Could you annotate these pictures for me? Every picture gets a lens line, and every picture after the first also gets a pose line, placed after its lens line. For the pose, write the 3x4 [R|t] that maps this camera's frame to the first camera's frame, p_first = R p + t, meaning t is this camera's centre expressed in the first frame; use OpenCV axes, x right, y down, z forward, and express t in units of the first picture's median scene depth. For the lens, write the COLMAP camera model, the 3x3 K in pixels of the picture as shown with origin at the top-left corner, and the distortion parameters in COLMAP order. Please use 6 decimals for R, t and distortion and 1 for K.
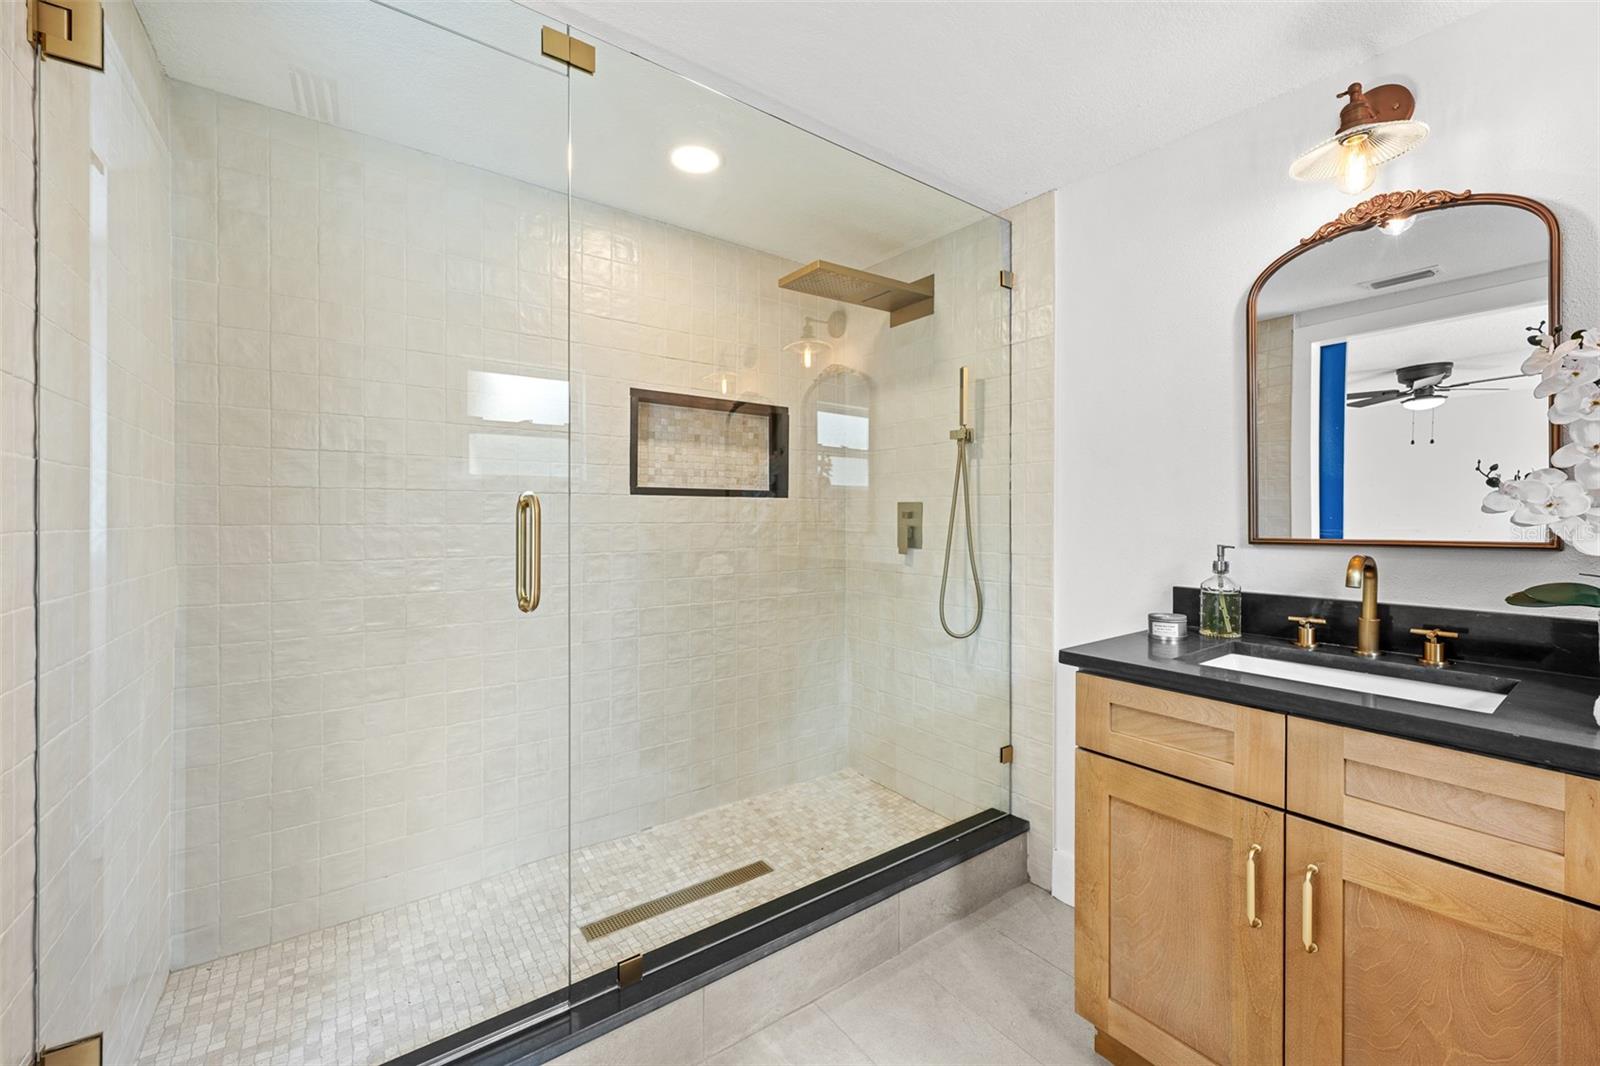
lens RADIAL K [[635.6, 0, 809.1], [0, 635.6, 510.1], [0, 0, 1]] dist [-0.001593, 0.000516]
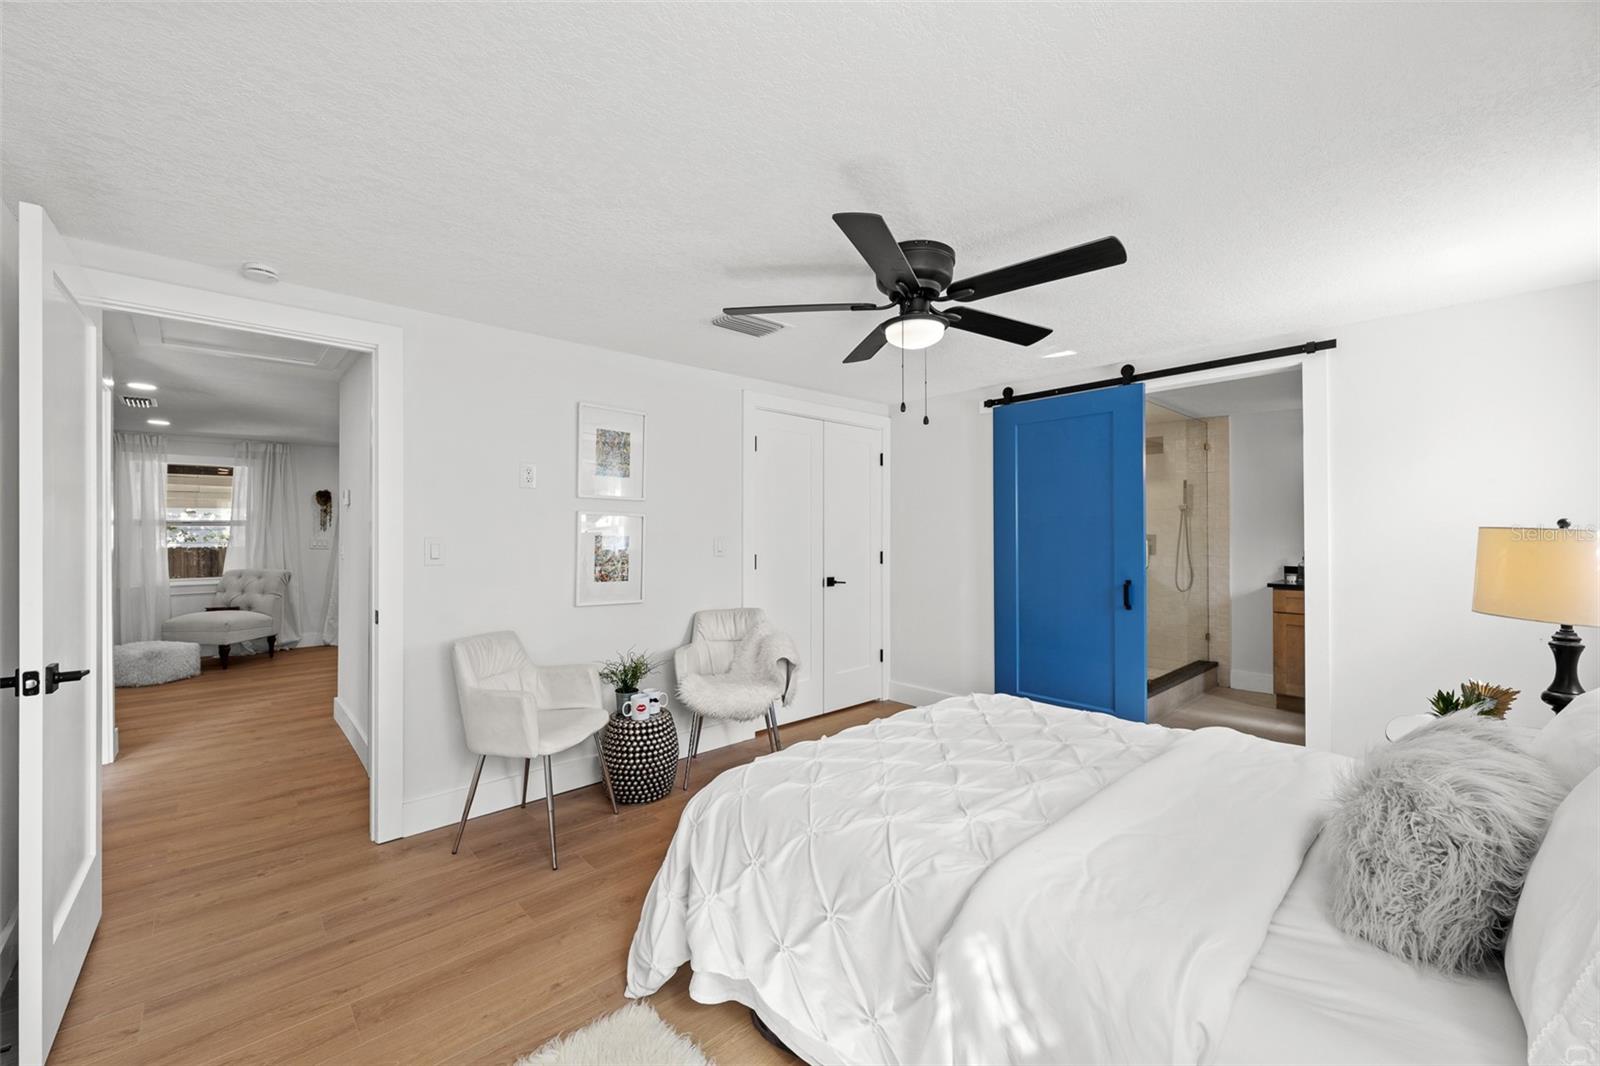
lens RADIAL K [[635.6, 0, 790.4], [0, 635.6, 521.3], [0, 0, 1]] dist [-0.001593, 0.000516]
pose [[0.997376, -0.004870, 0.072234, -1.505120], [0.005495, 0.999949, -0.008459, -0.055882], [-0.072190, 0.008833, 0.997352, -1.375366]]
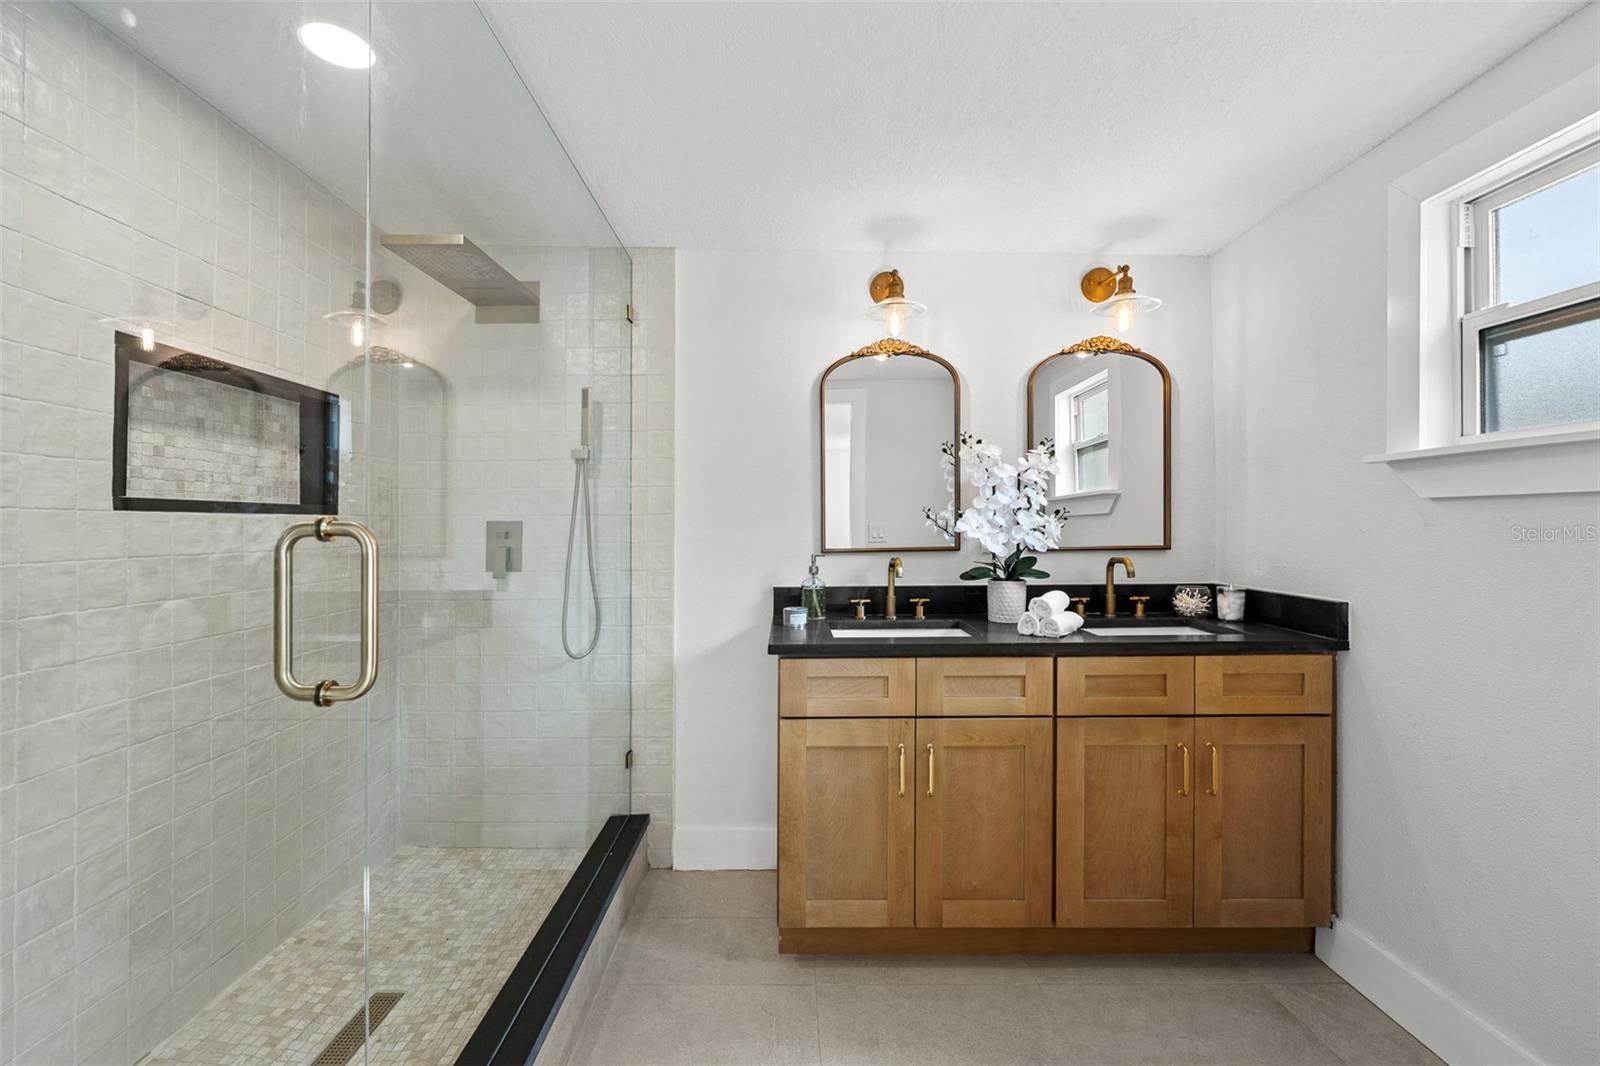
lens RADIAL K [[635.6, 0, 804.7], [0, 635.6, 520.8], [0, 0, 1]] dist [-0.001593, 0.000516]
pose [[0.599101, 0.001102, 0.800673, -0.366660], [0.000301, 0.999999, -0.001602, -0.013178], [-0.800674, 0.001201, 0.599099, 0.127189]]
